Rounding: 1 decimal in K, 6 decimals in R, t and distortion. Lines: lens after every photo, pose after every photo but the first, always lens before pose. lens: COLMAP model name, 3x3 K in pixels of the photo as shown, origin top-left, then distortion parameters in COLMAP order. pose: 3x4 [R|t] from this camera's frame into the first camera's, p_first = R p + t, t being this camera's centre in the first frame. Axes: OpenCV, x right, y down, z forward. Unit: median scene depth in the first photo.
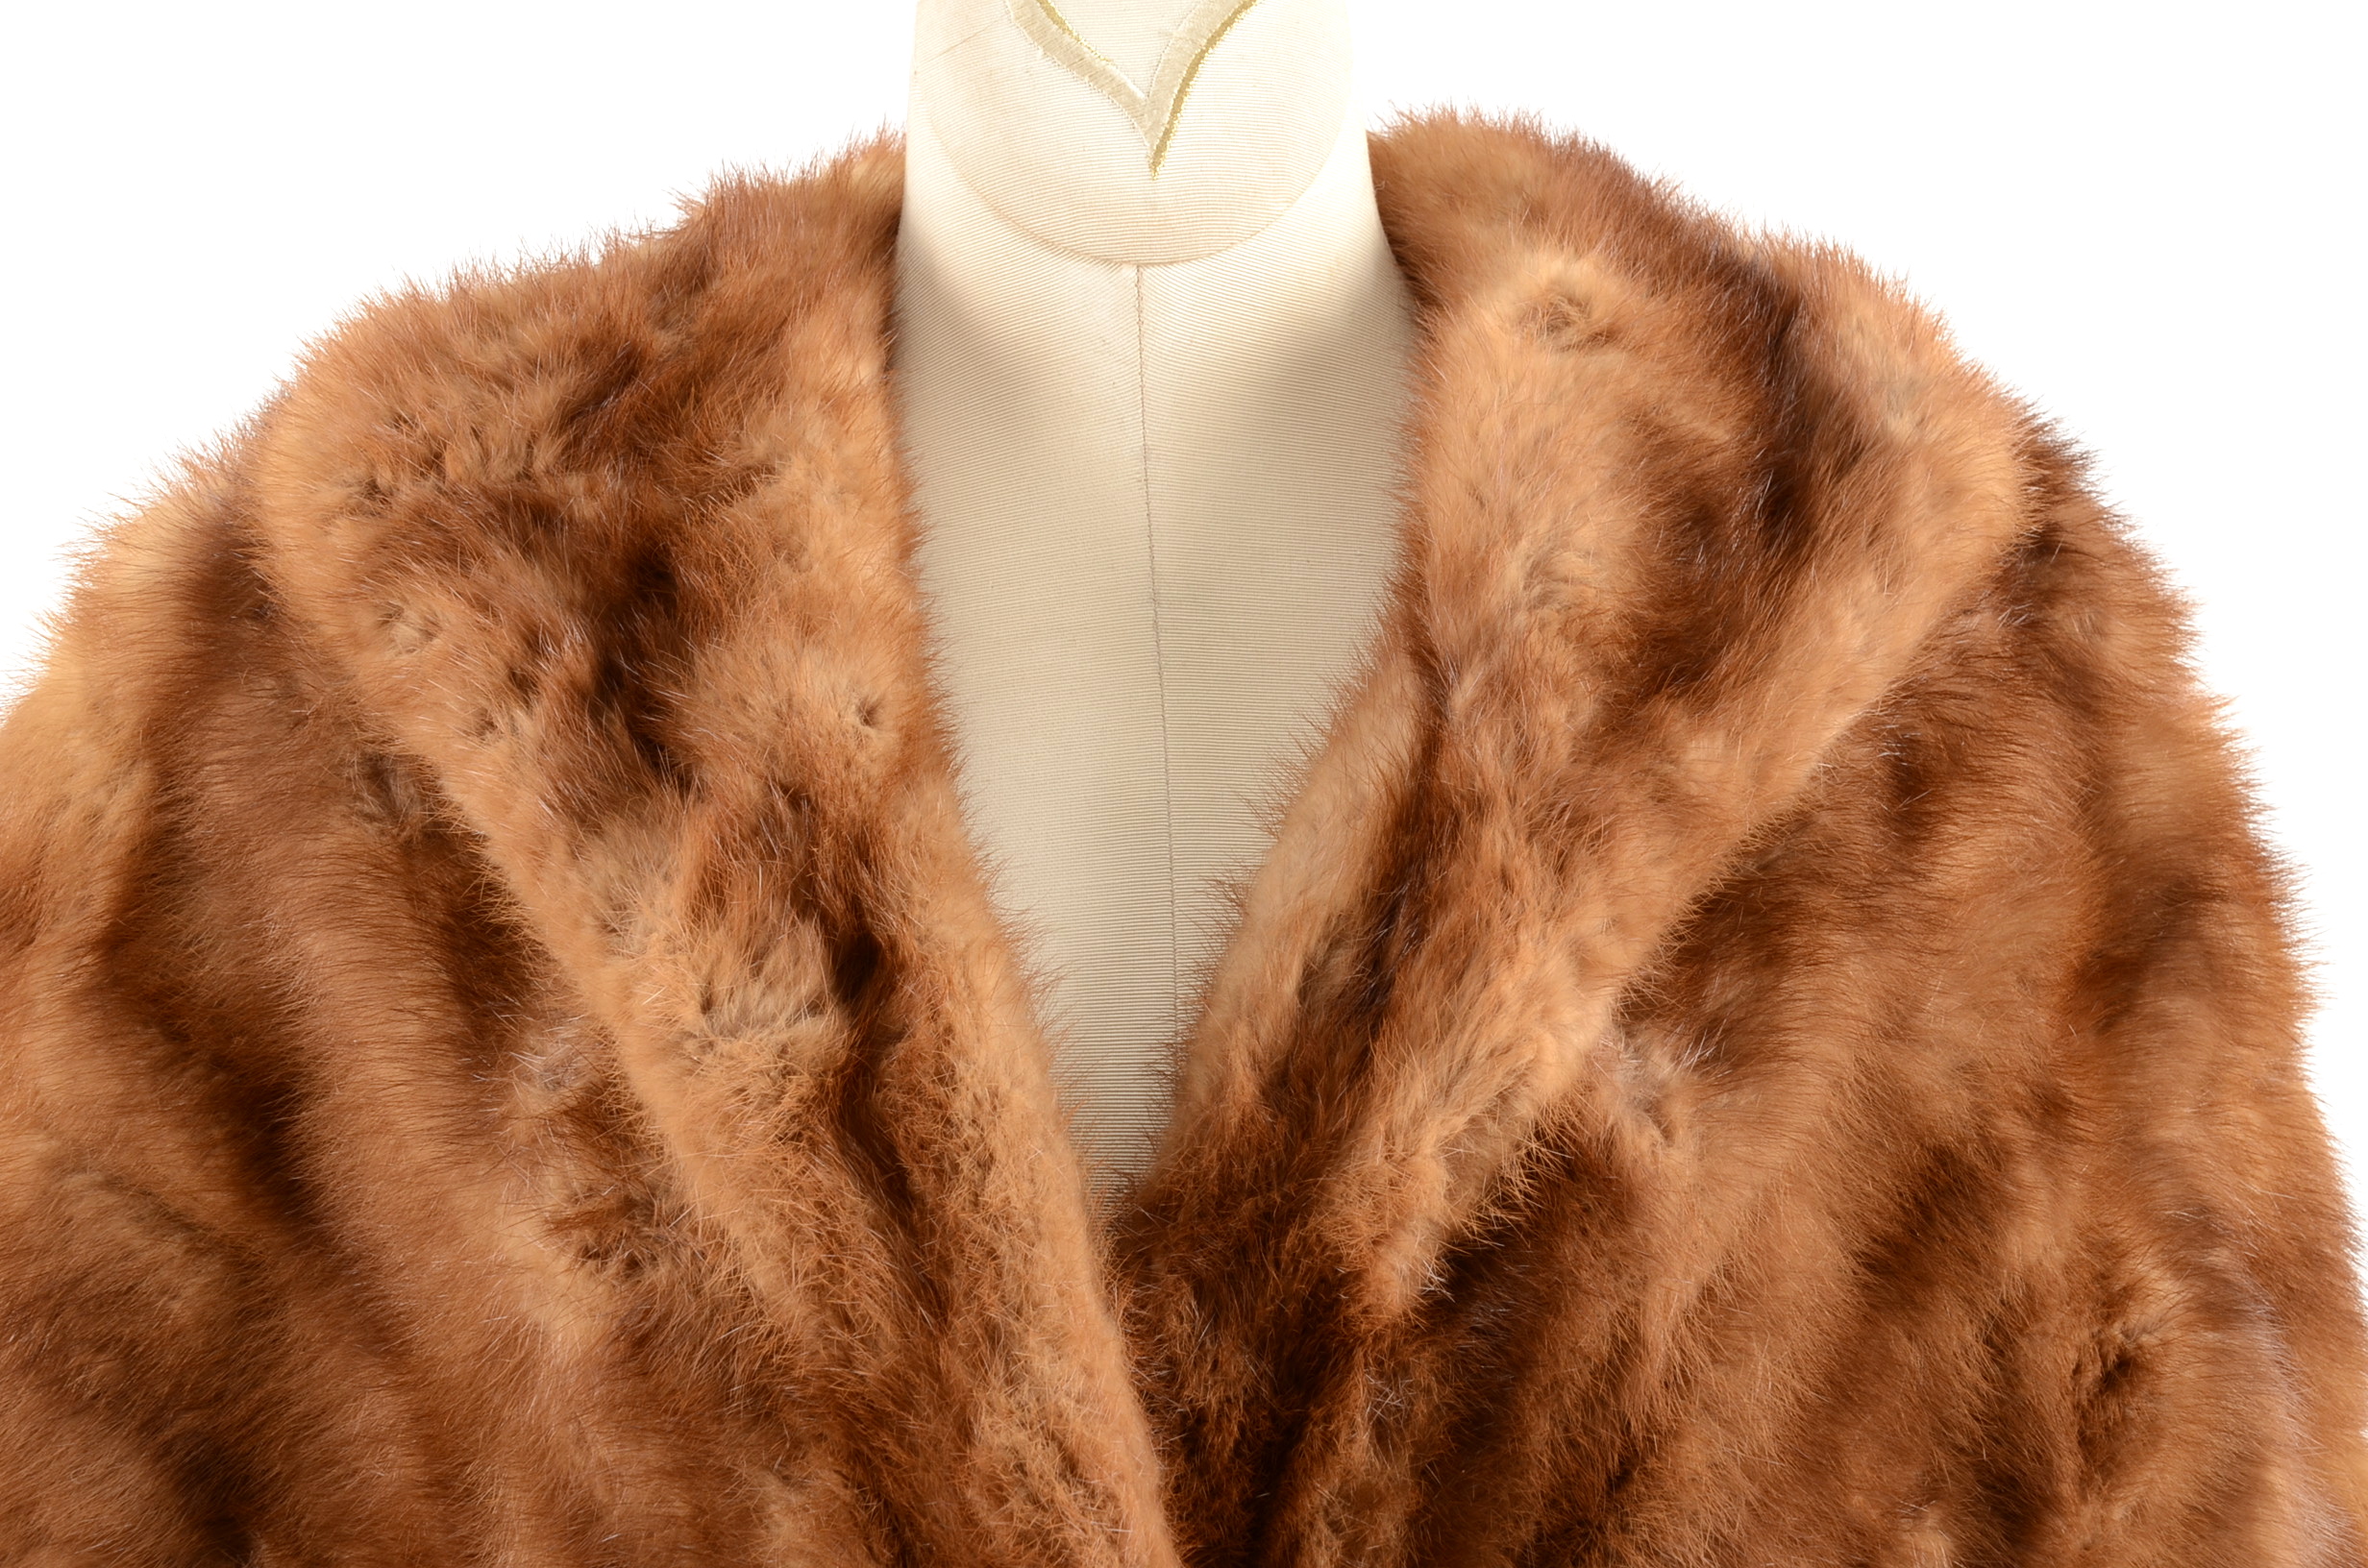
lens RADIAL K [[5927.7, 0, 1142.4], [0, 5927.7, 779.2], [0, 0, 1]] dist [0.373403, 0.000000]
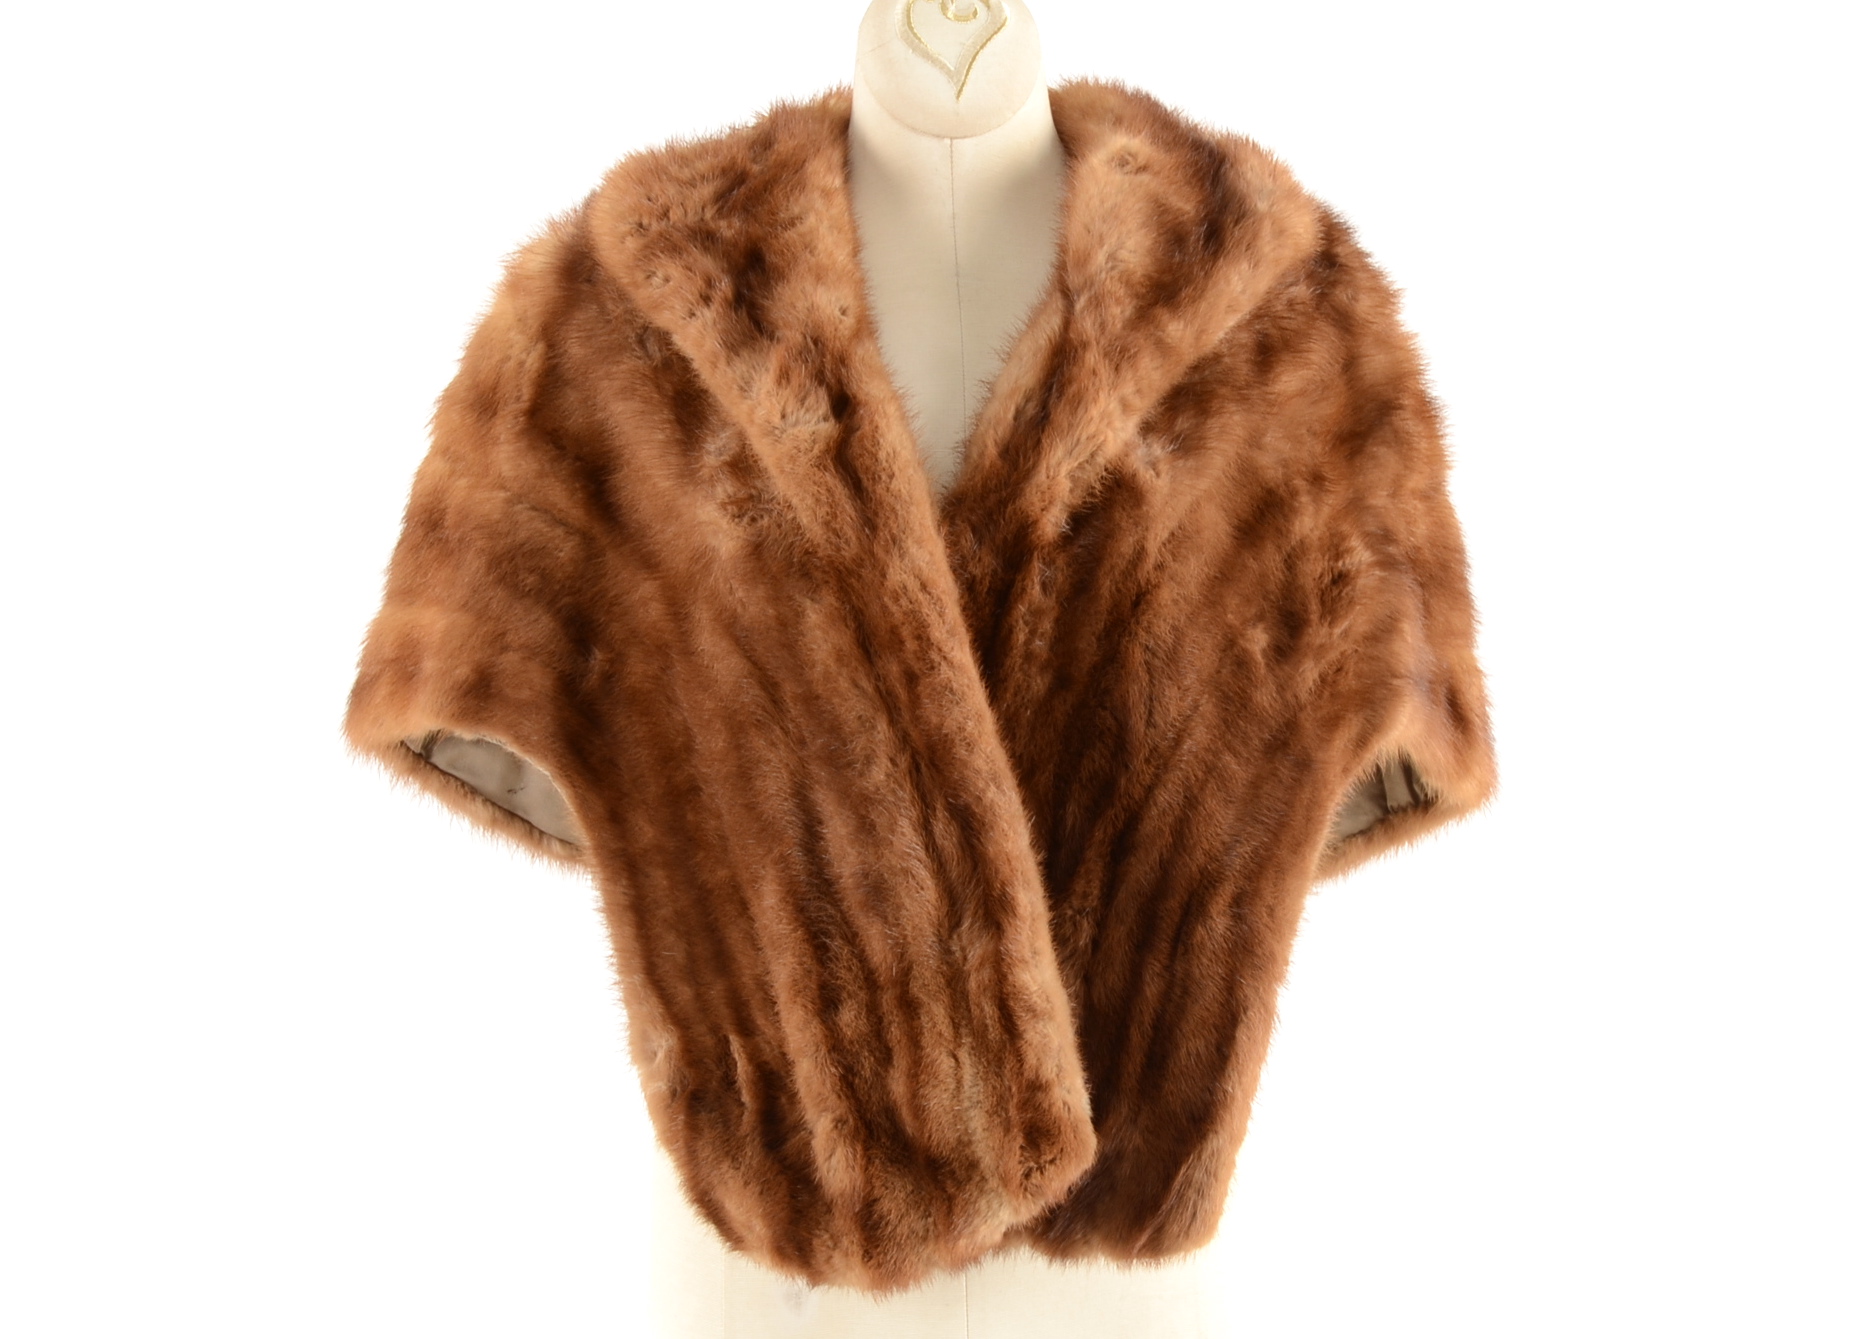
lens RADIAL K [[6728.0, 0, 1040.1], [0, 6728.0, 715.0], [0, 0, 1]] dist [0.230901, 0.000000]
pose [[0.999877, 0.004578, 0.015005, -0.004737], [-0.004106, 0.999500, -0.031347, 0.241516], [-0.015141, 0.031281, 0.999396, -1.790703]]
